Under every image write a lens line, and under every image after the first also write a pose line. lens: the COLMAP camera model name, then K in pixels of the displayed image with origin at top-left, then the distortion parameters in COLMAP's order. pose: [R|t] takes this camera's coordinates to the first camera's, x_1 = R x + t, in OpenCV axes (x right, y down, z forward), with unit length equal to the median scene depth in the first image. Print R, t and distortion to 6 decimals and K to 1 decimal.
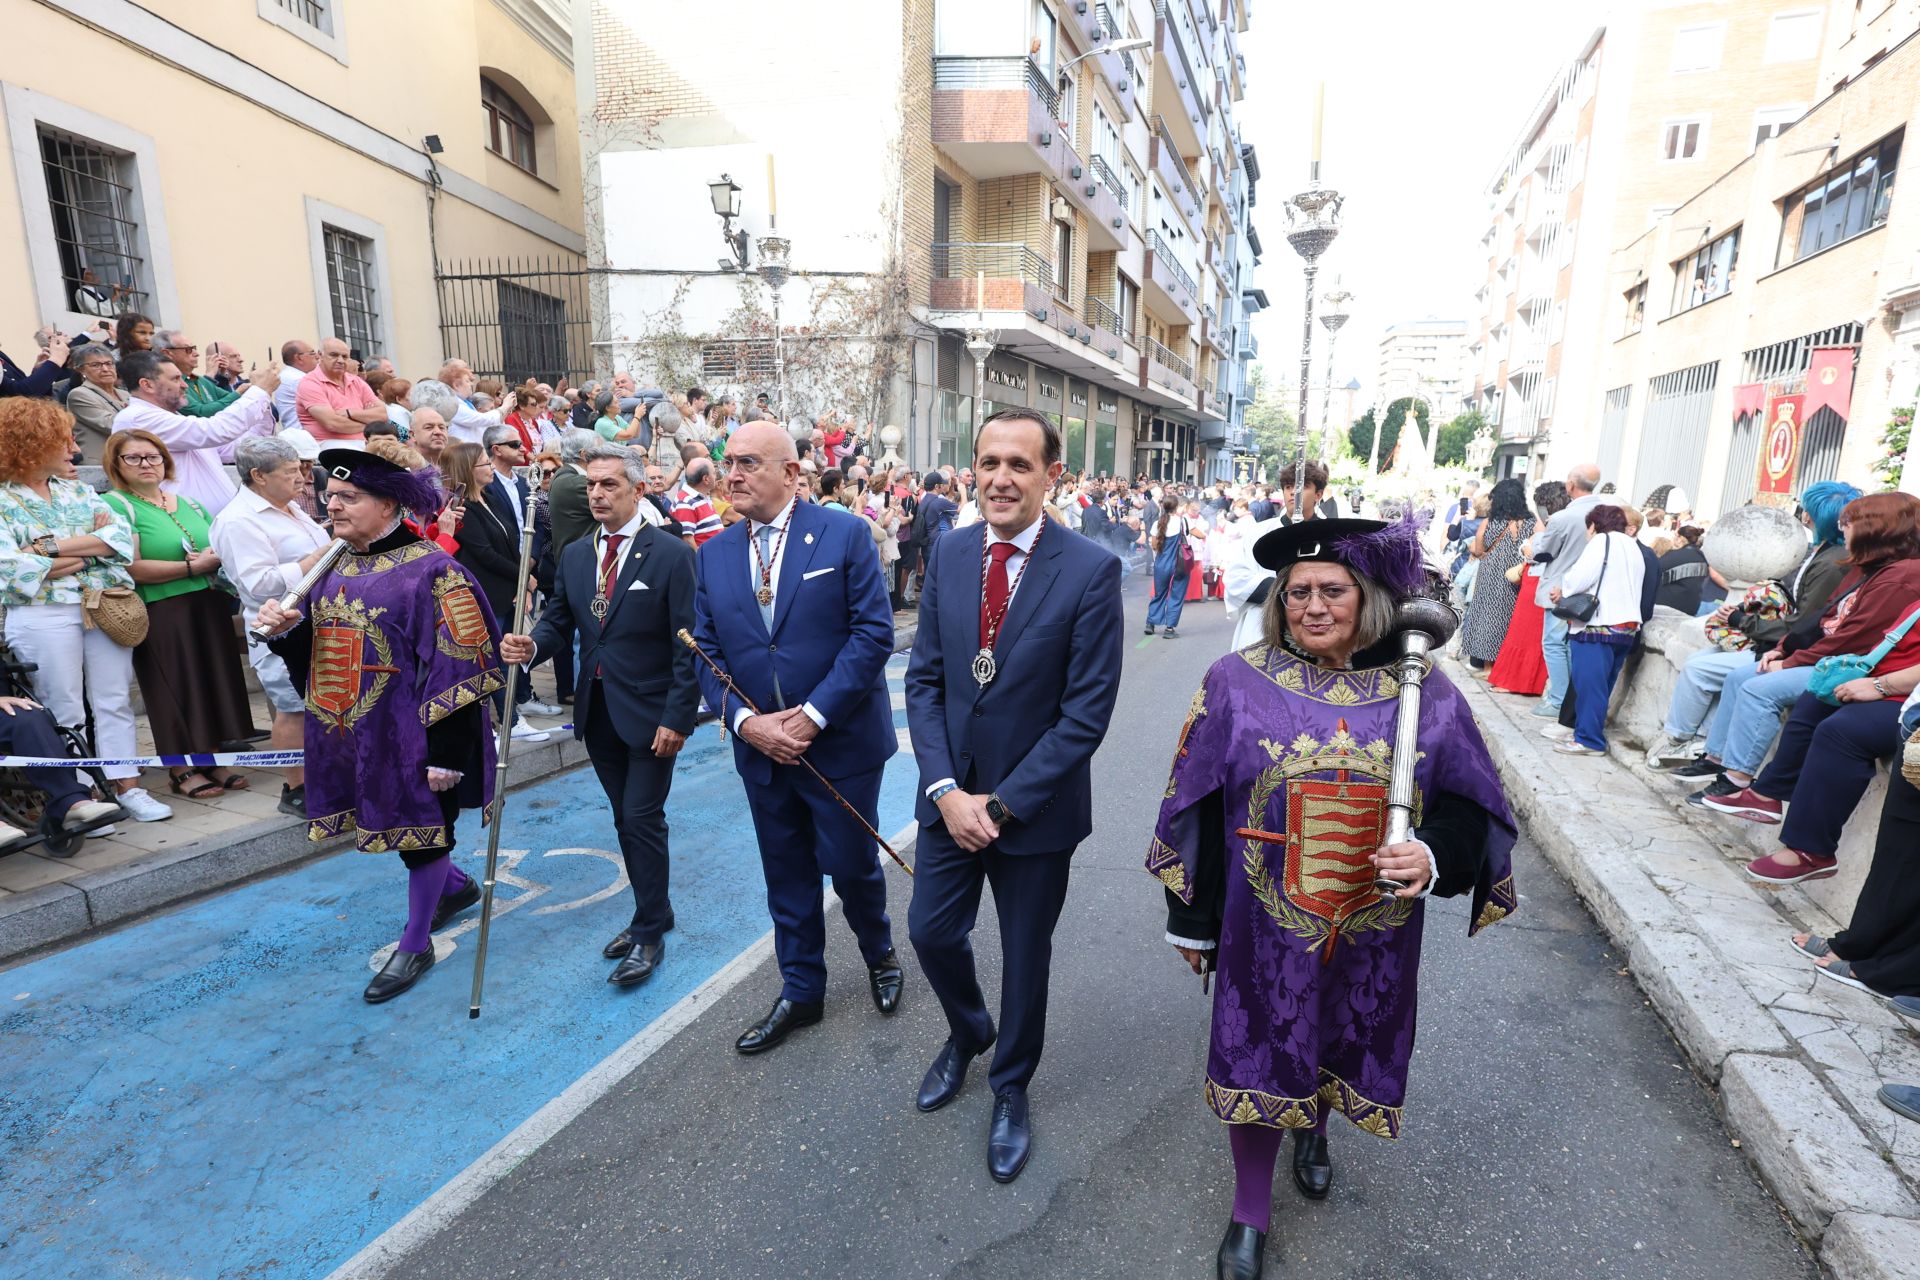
lens RADIAL K [[924.0, 0, 964.8], [0, 924.0, 633.9], [0, 0, 1]] dist [0.000232, 0.001157]
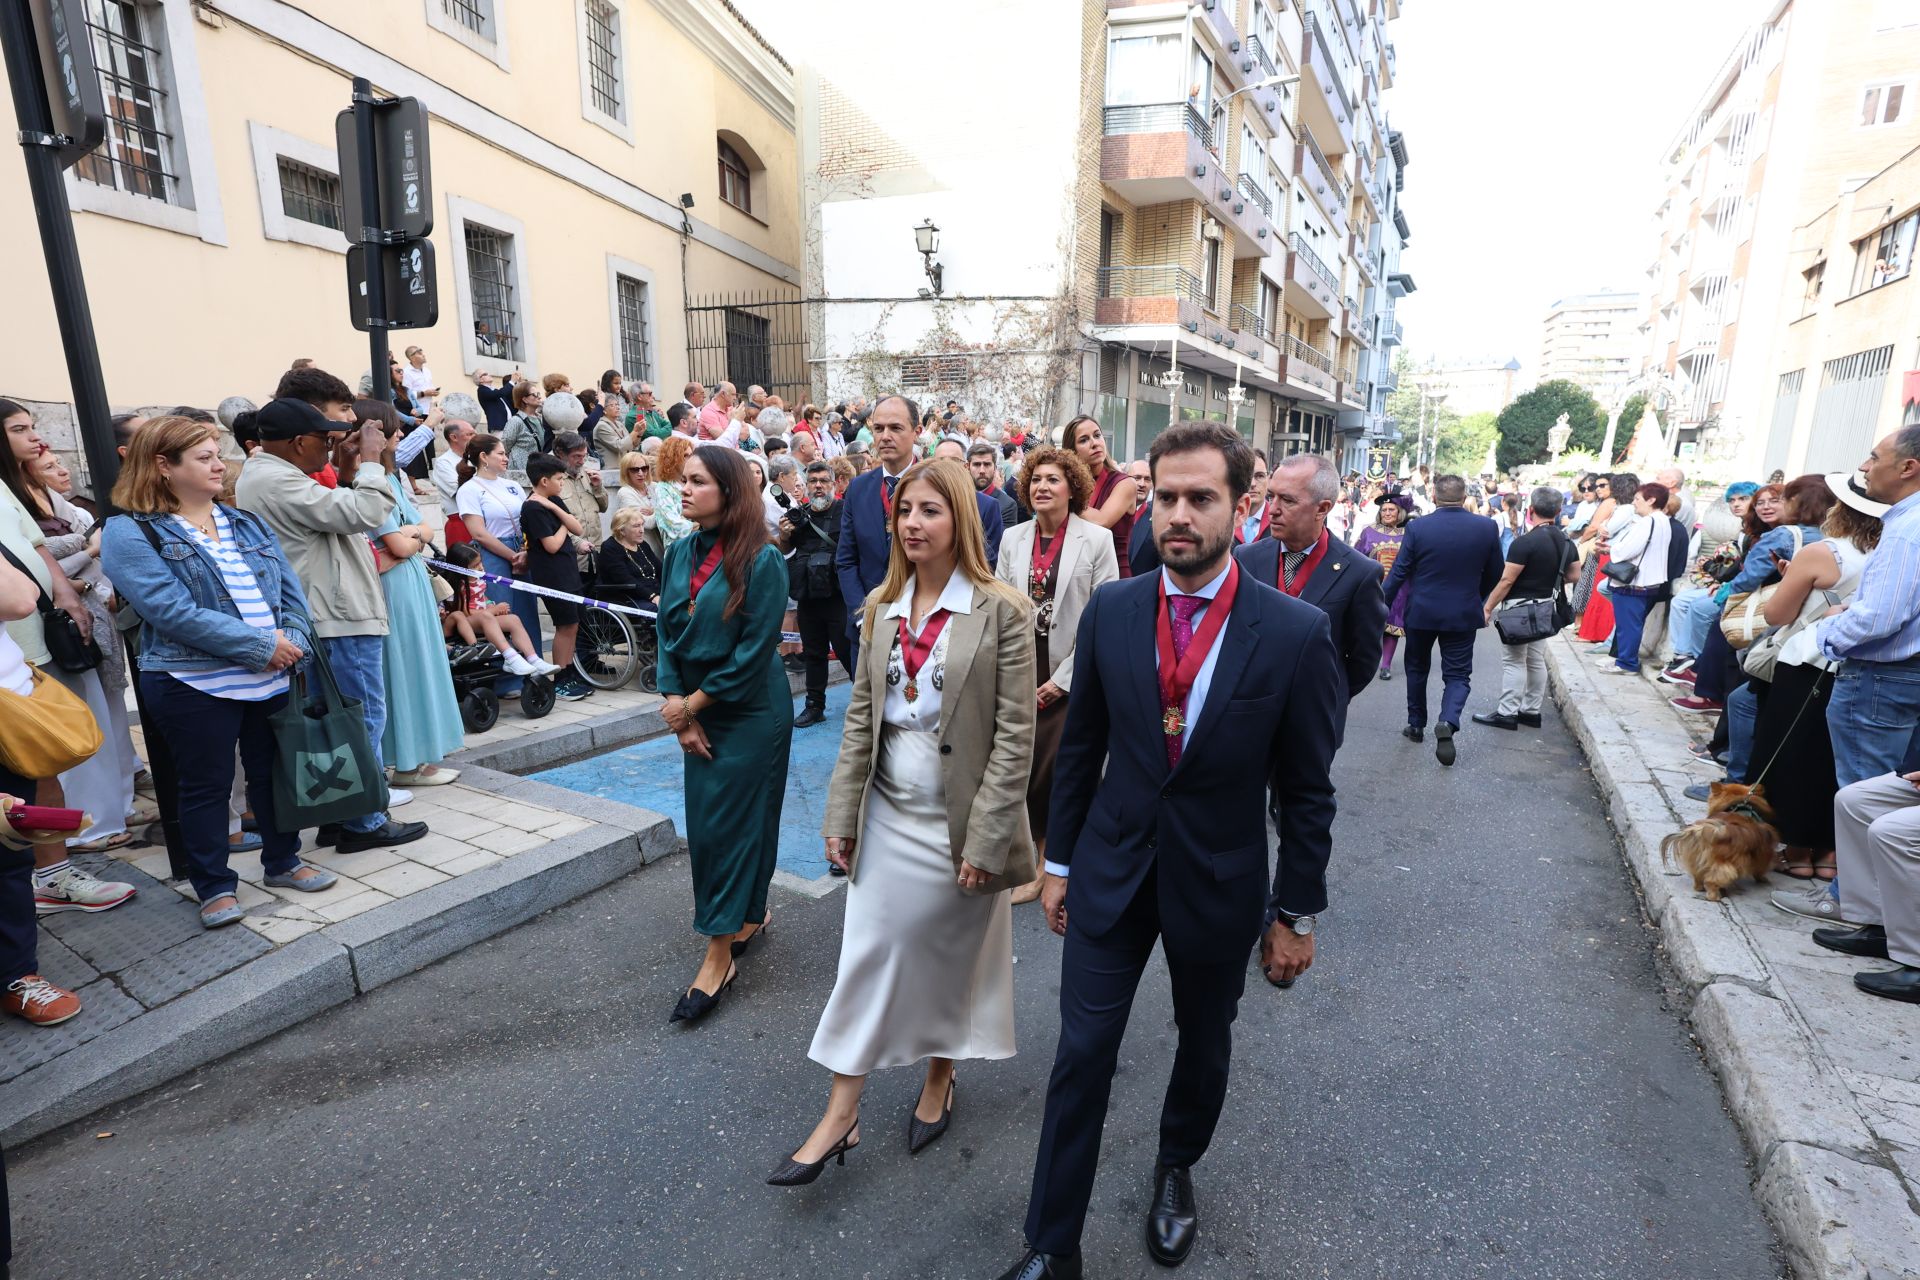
lens RADIAL K [[901.0, 0, 960.0], [0, 901.0, 640.0], [0, 0, 1]] dist [0.000276, -0.000073]
pose [[0.989587, 0.020292, -0.142498, -0.029685], [-0.017345, 0.999610, 0.021895, 0.018340], [0.142887, -0.019195, 0.989553, -0.124505]]
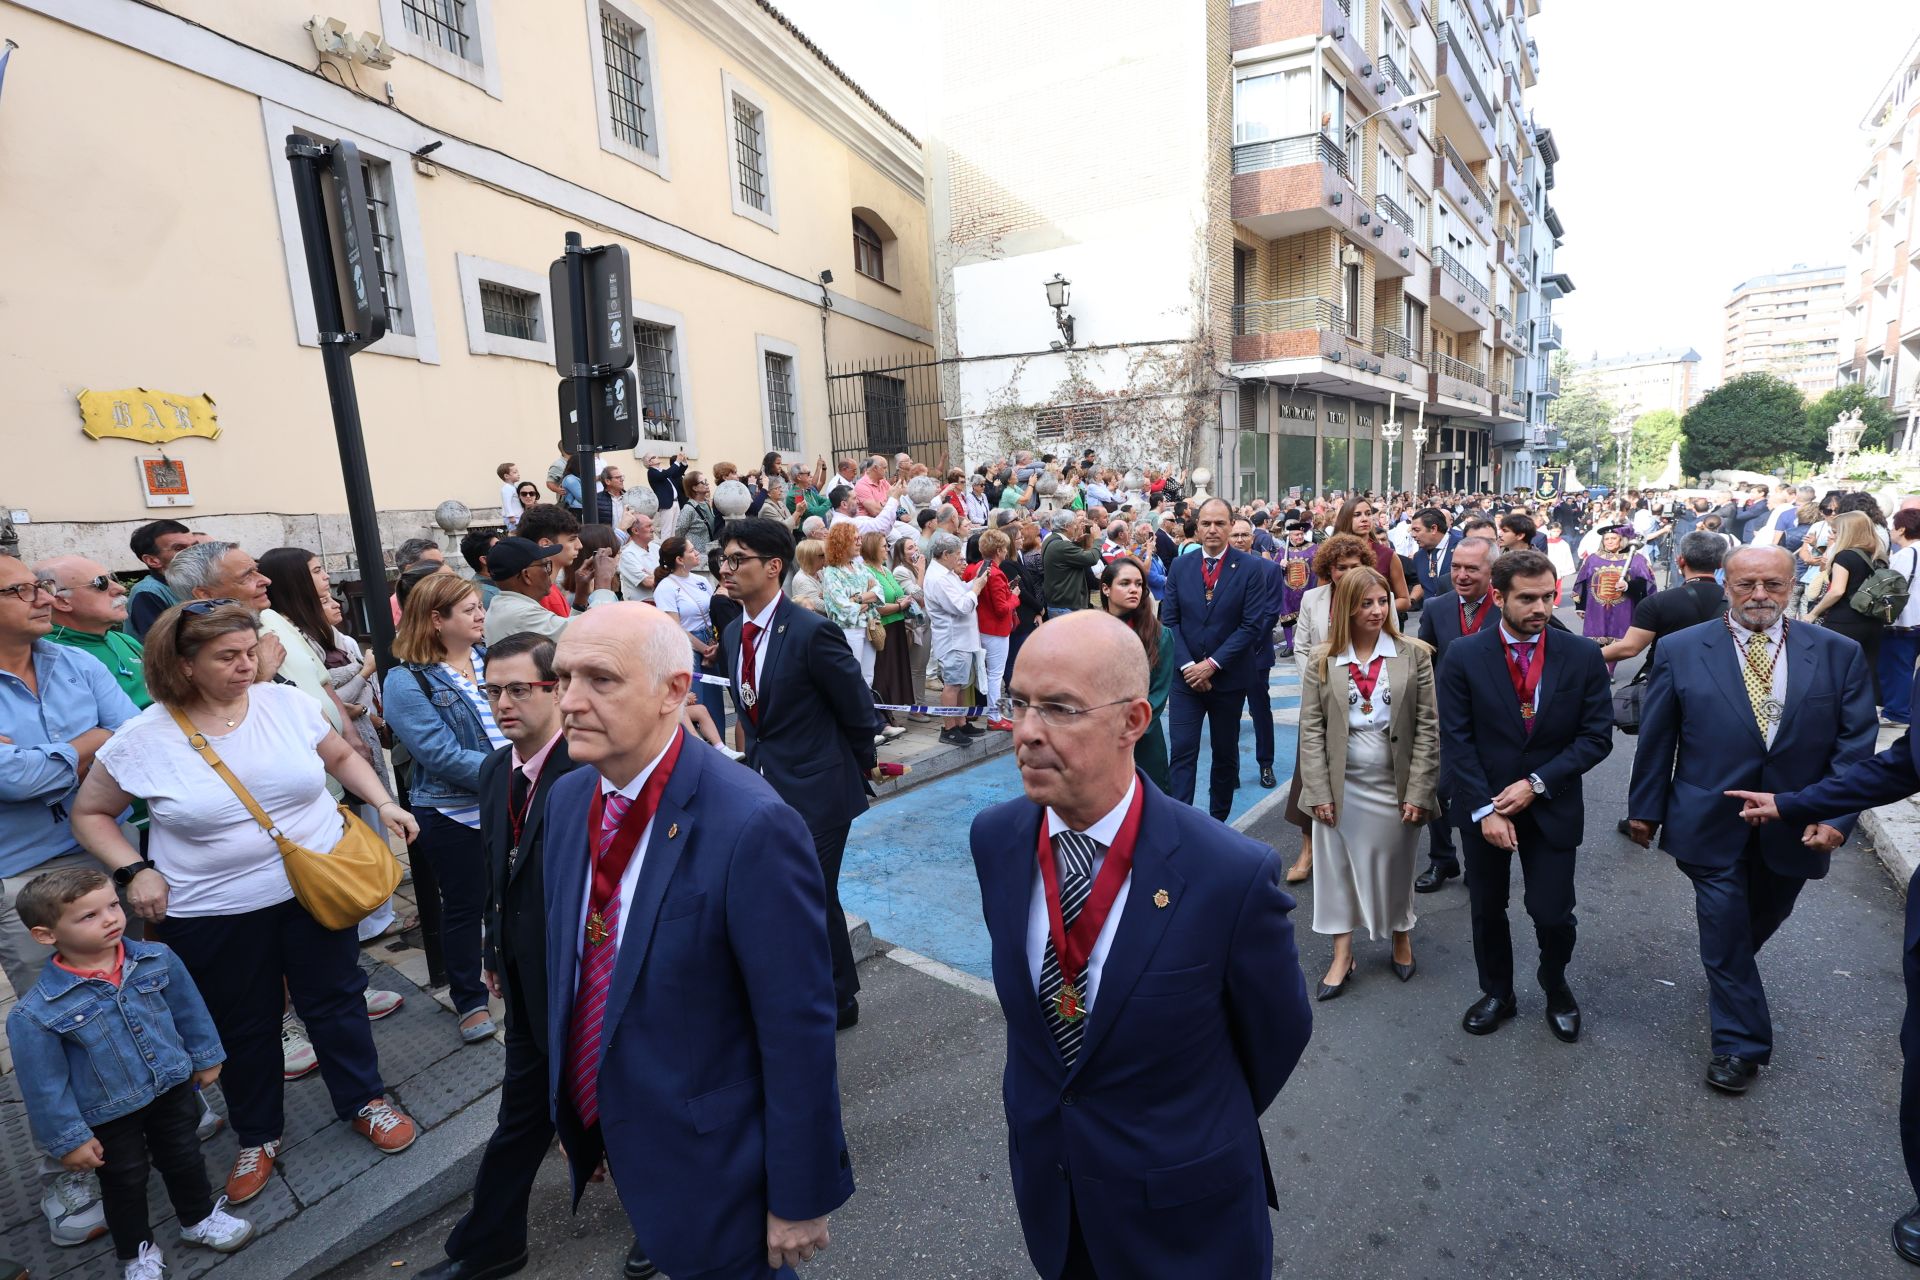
lens RADIAL K [[899.2, 0, 962.2], [0, 899.2, 636.3], [0, 0, 1]] dist [0.000626, 0.000309]
pose [[0.958672, -0.021977, -0.283663, -0.040653], [0.015722, 0.999581, -0.024308, 0.006002], [0.284078, 0.018844, 0.958616, -0.125058]]
